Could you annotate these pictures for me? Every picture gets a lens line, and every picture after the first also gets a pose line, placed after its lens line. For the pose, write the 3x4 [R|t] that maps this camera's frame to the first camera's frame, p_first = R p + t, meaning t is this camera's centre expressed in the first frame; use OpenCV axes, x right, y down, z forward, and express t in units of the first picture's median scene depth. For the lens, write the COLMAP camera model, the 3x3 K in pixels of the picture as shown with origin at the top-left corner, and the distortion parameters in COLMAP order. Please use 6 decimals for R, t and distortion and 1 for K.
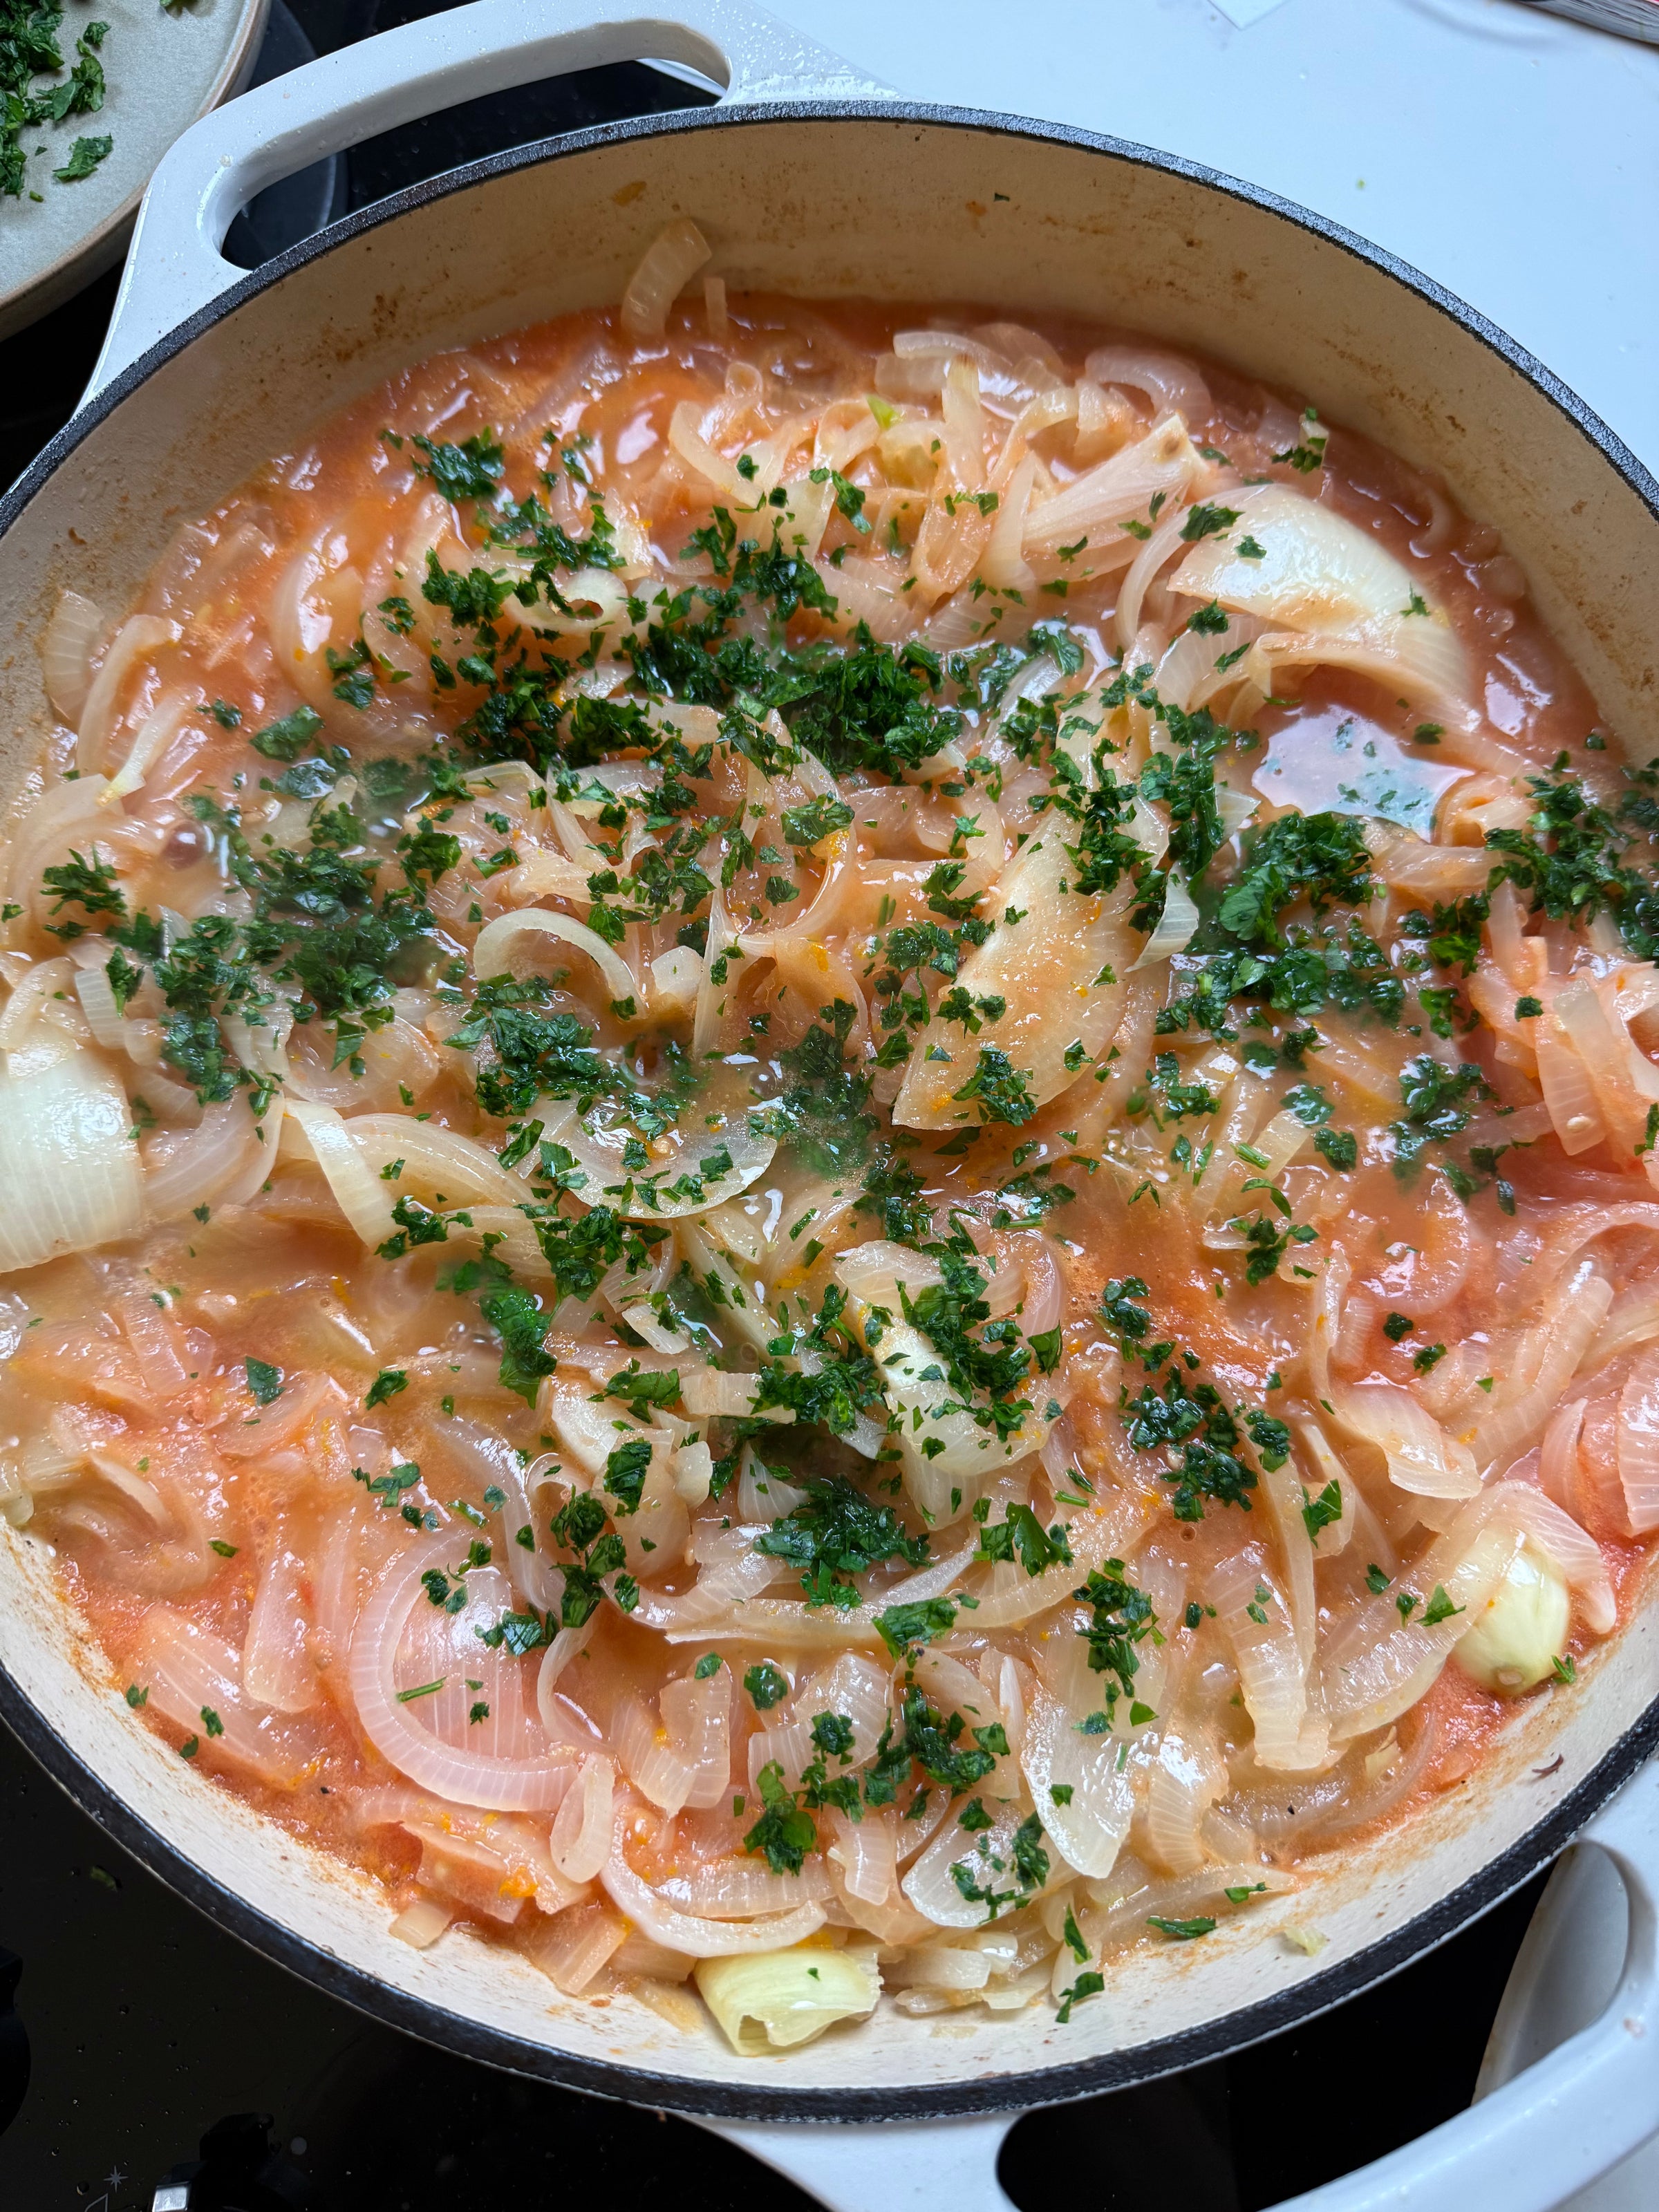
lens RADIAL K [[1681.3, 0, 829.5], [0, 1681.3, 1106.0], [0, 0, 1]] dist [-0.064187, 0.026801]
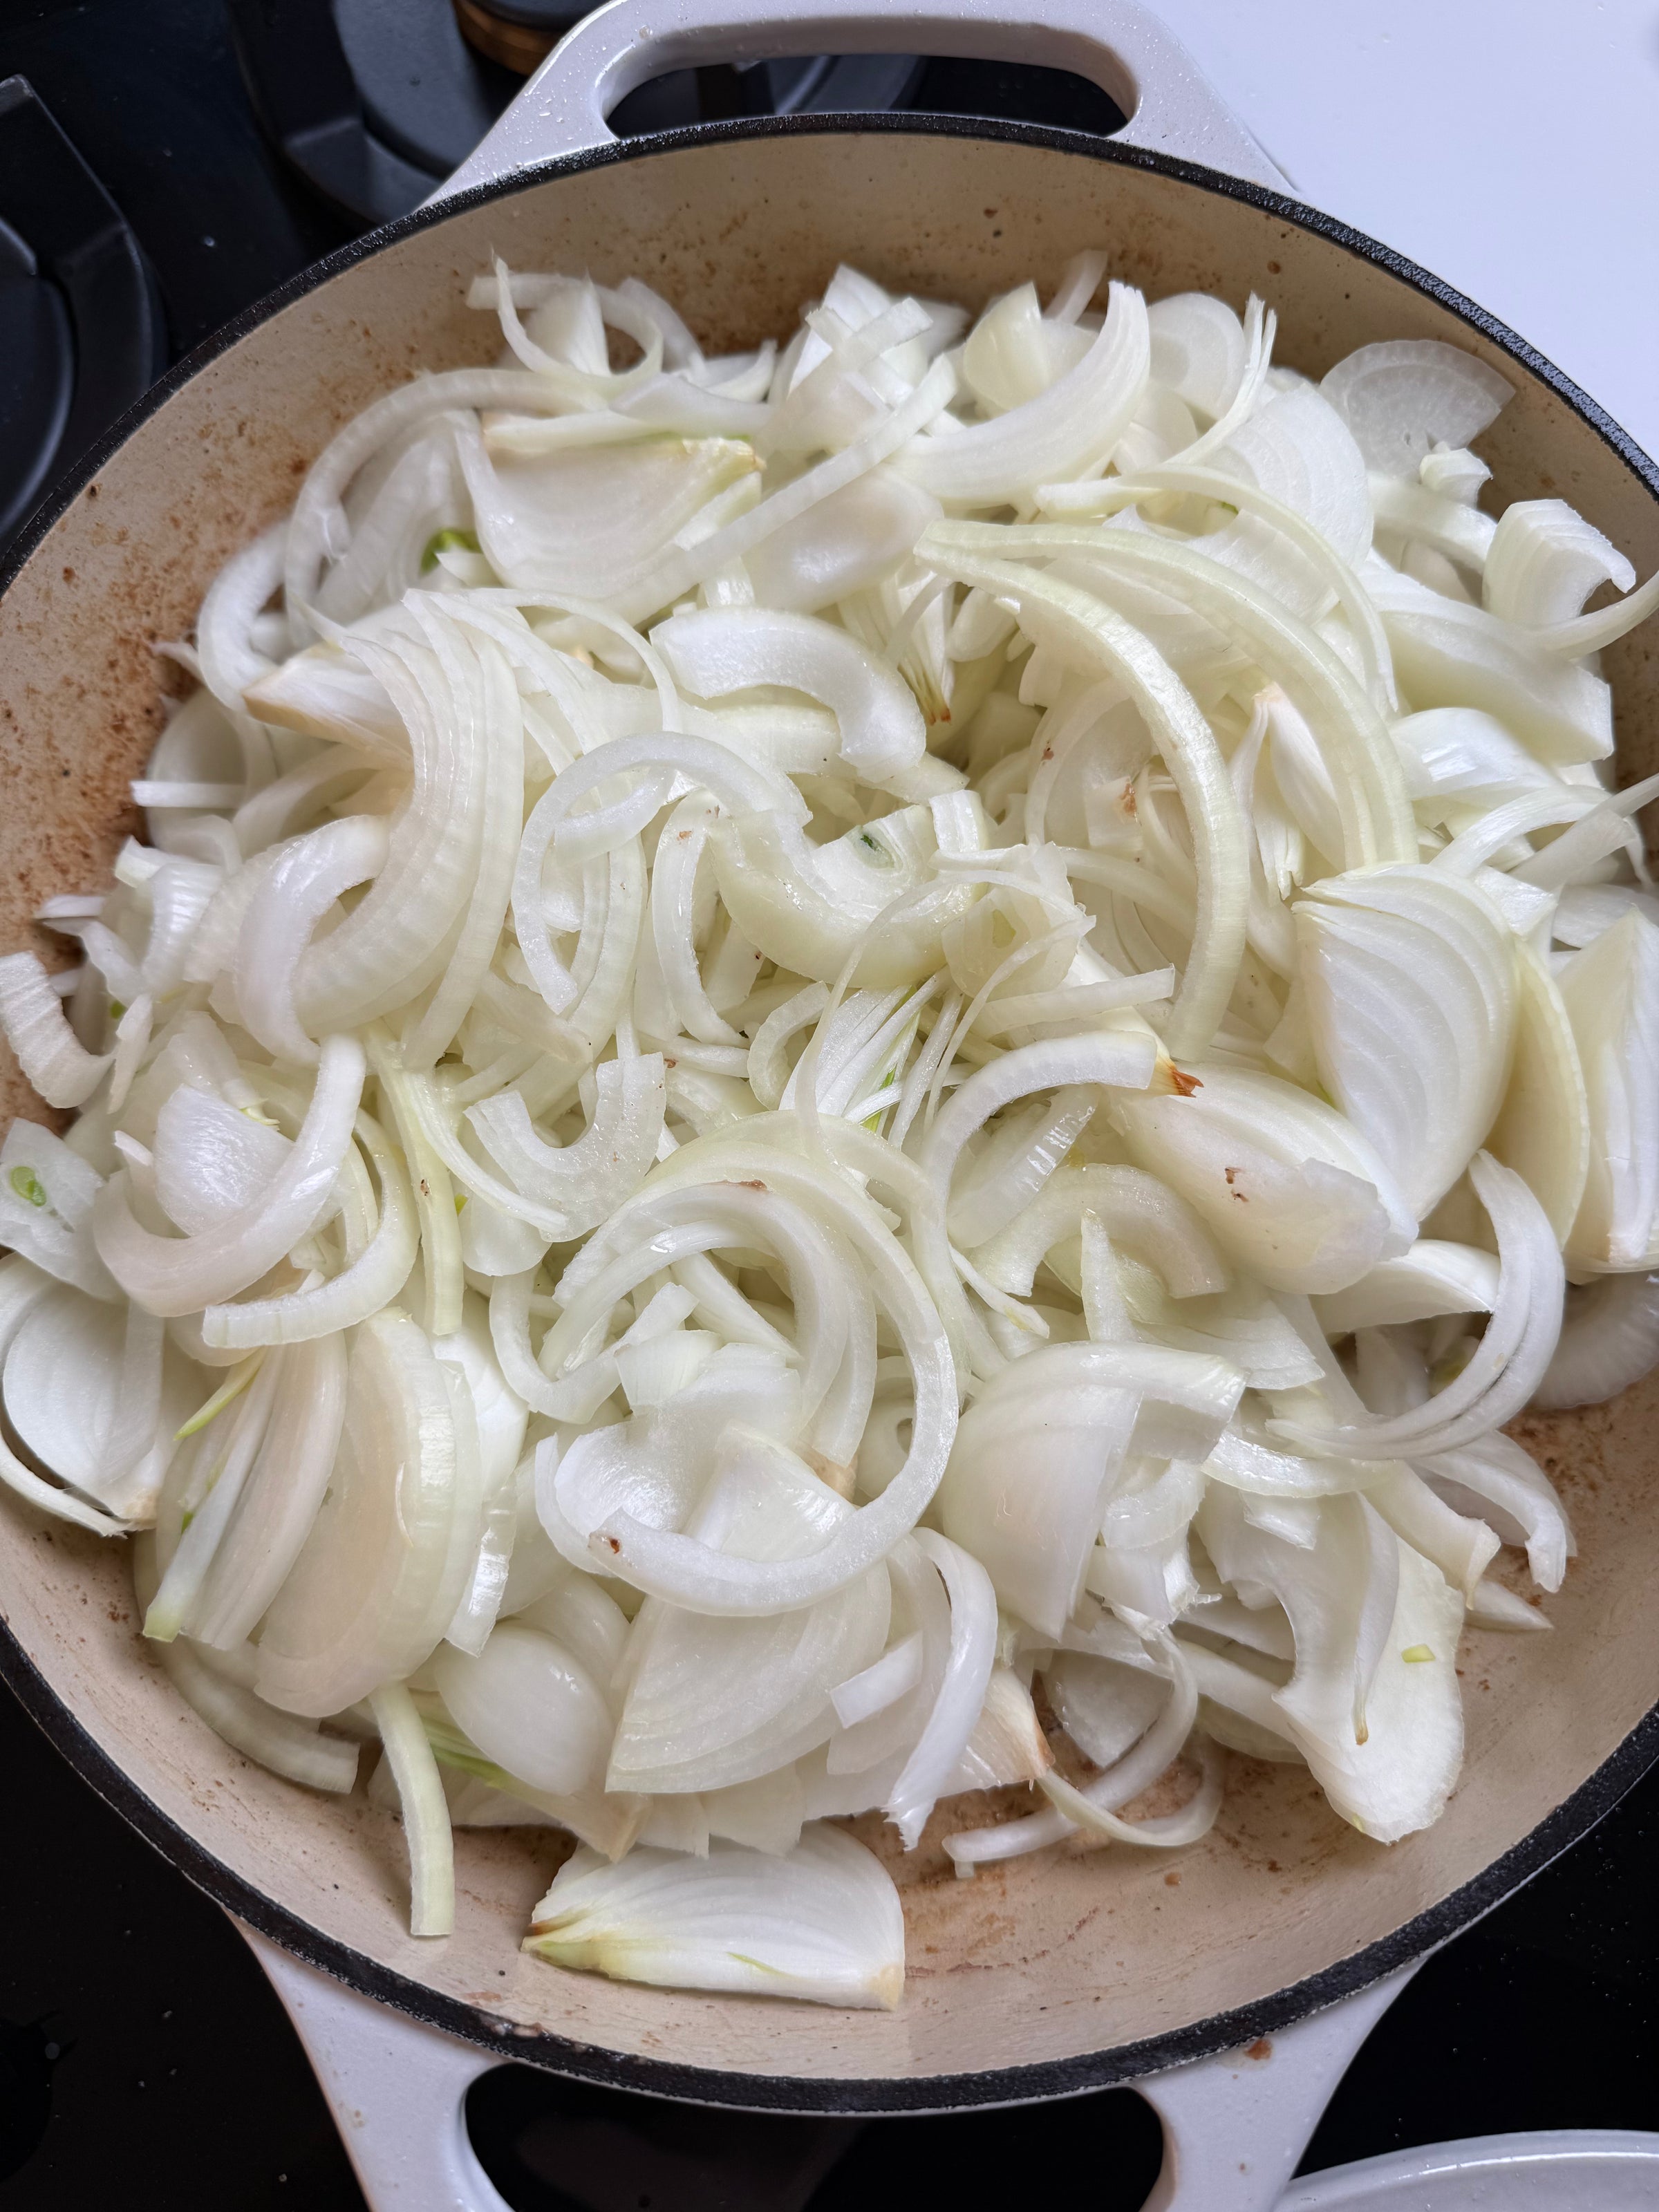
lens RADIAL K [[1681.3, 0, 829.5], [0, 1681.3, 1106.0], [0, 0, 1]] dist [-0.064187, 0.026801]
pose [[0.905770, 0.402111, -0.133743, 0.154871], [-0.400866, 0.915376, 0.037316, -0.040565], [0.137430, 0.019813, 0.990313, -0.000697]]
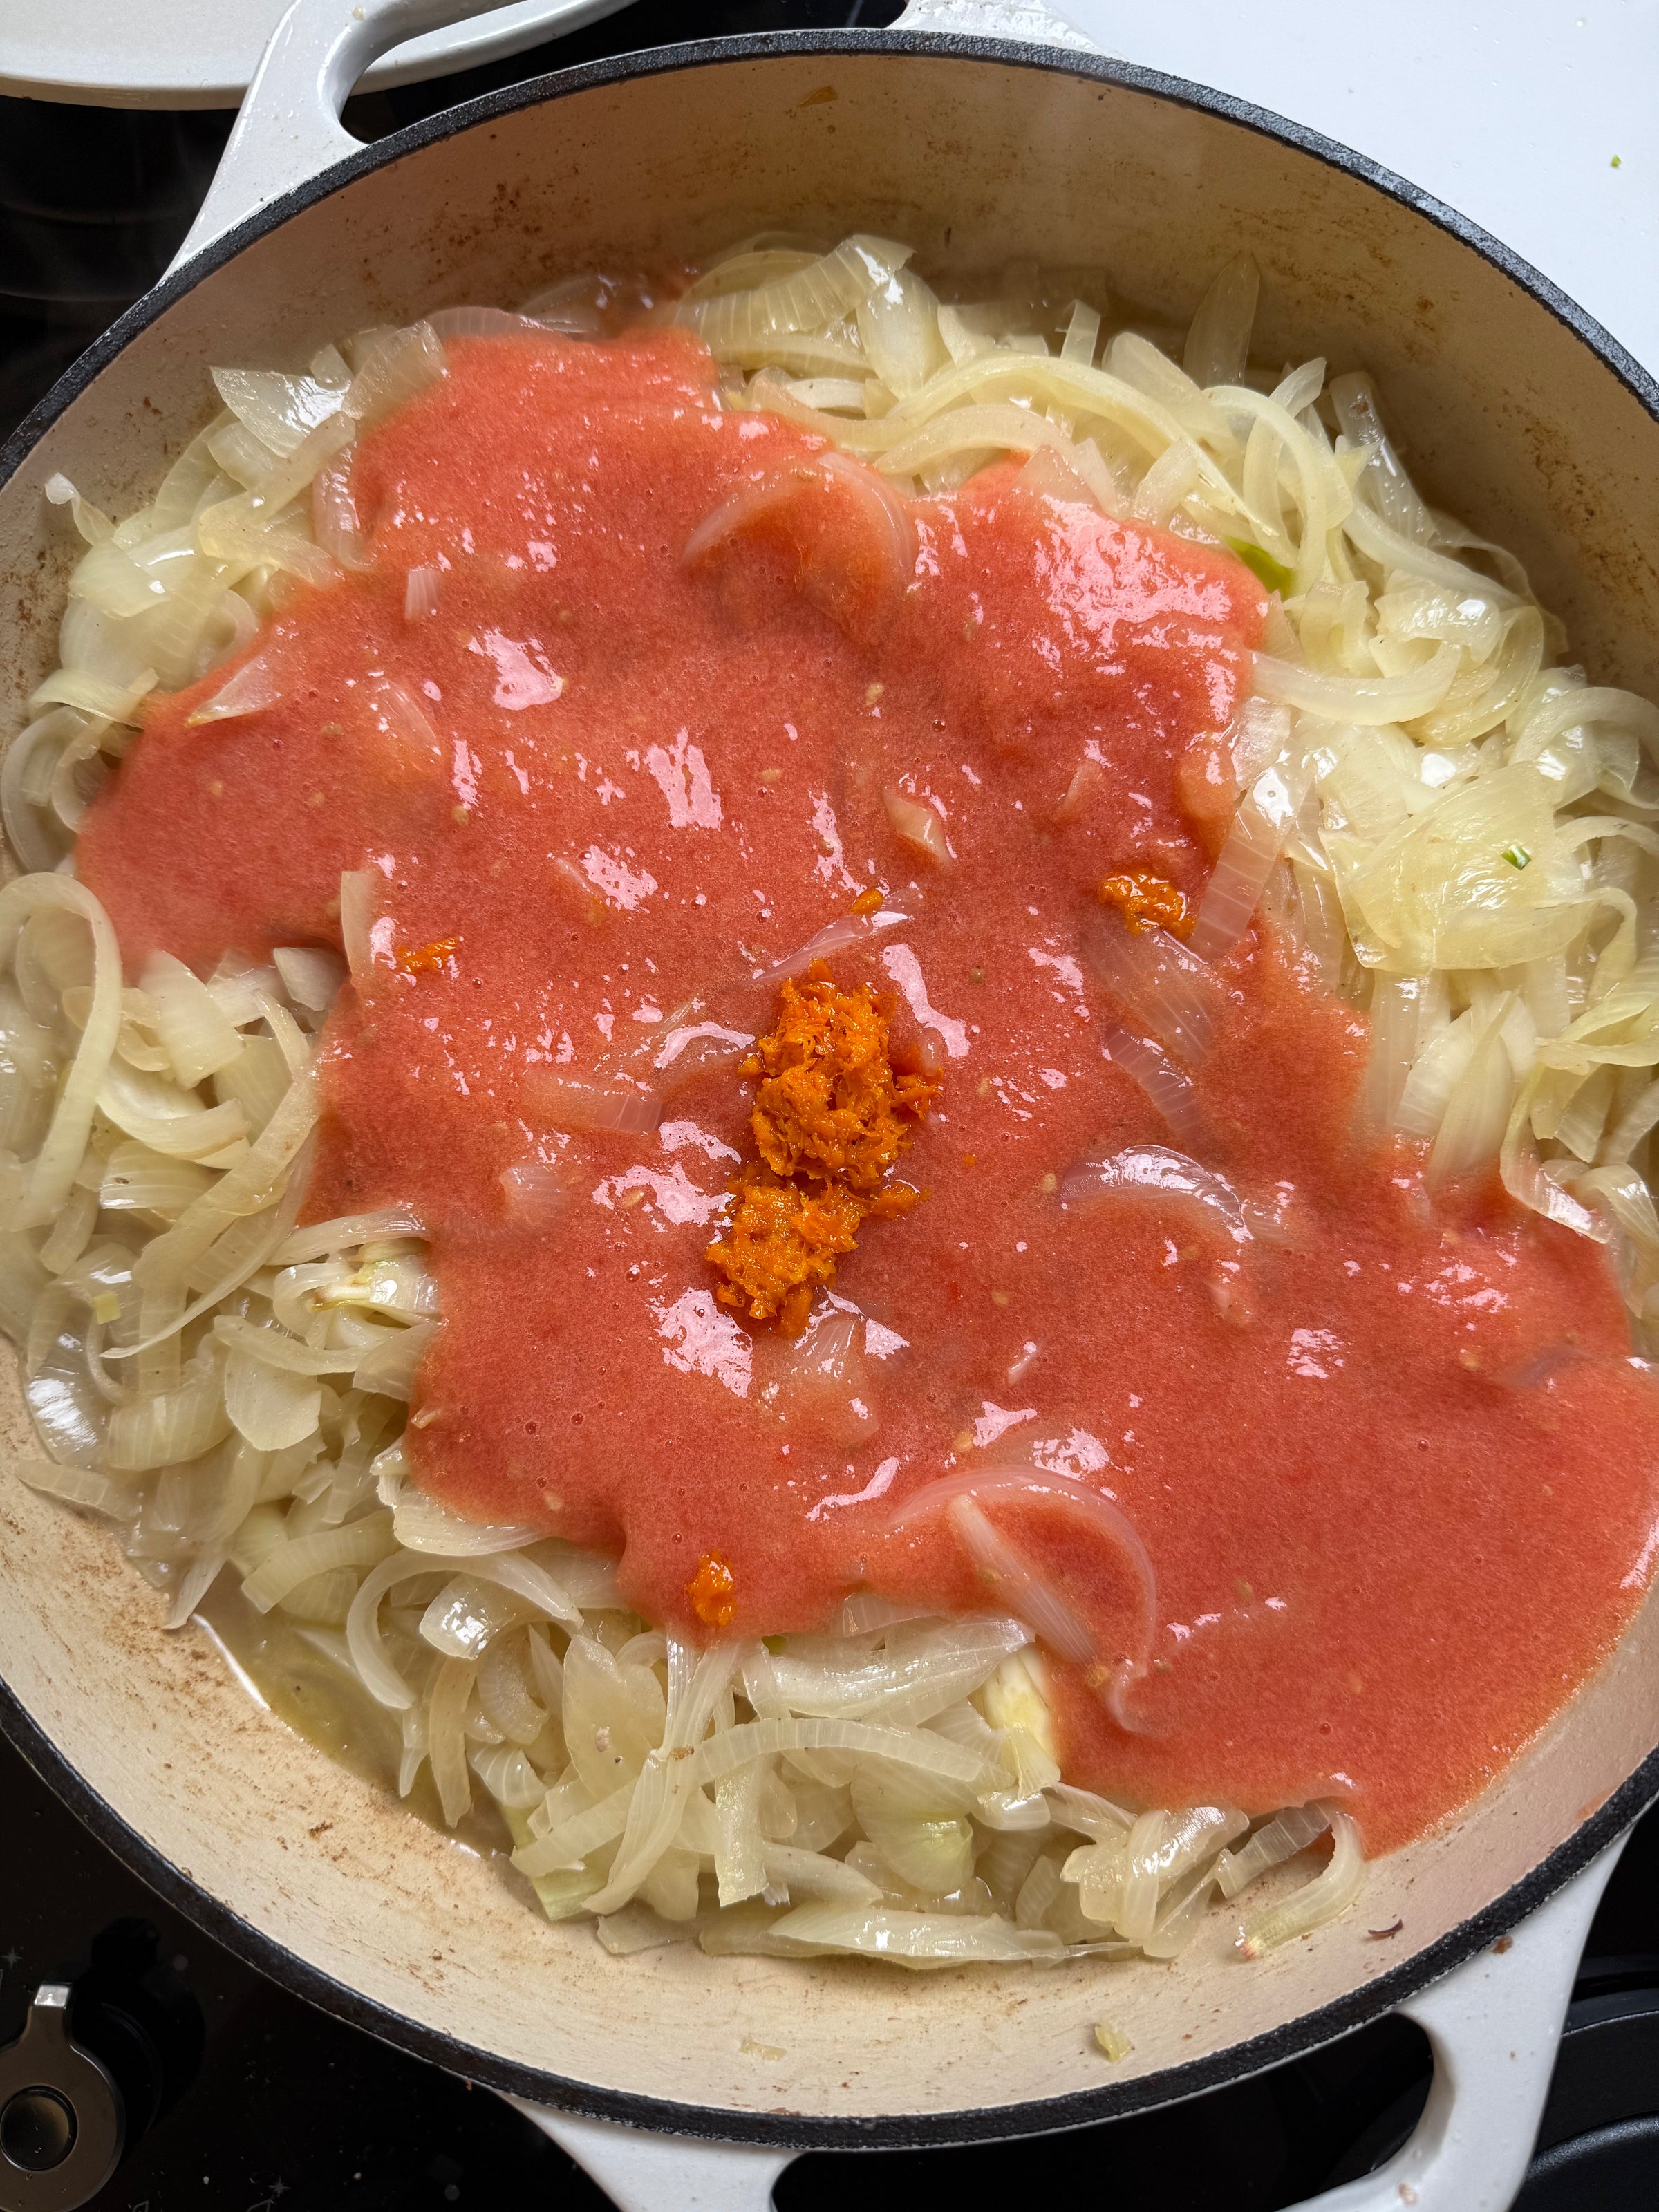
lens RADIAL K [[1681.3, 0, 829.5], [0, 1681.3, 1106.0], [0, 0, 1]] dist [-0.064187, 0.026801]
pose [[0.983022, 0.177951, -0.044740, 0.047785], [-0.171408, 0.977595, 0.122179, -0.133505], [0.065479, -0.112436, 0.991499, 0.028936]]
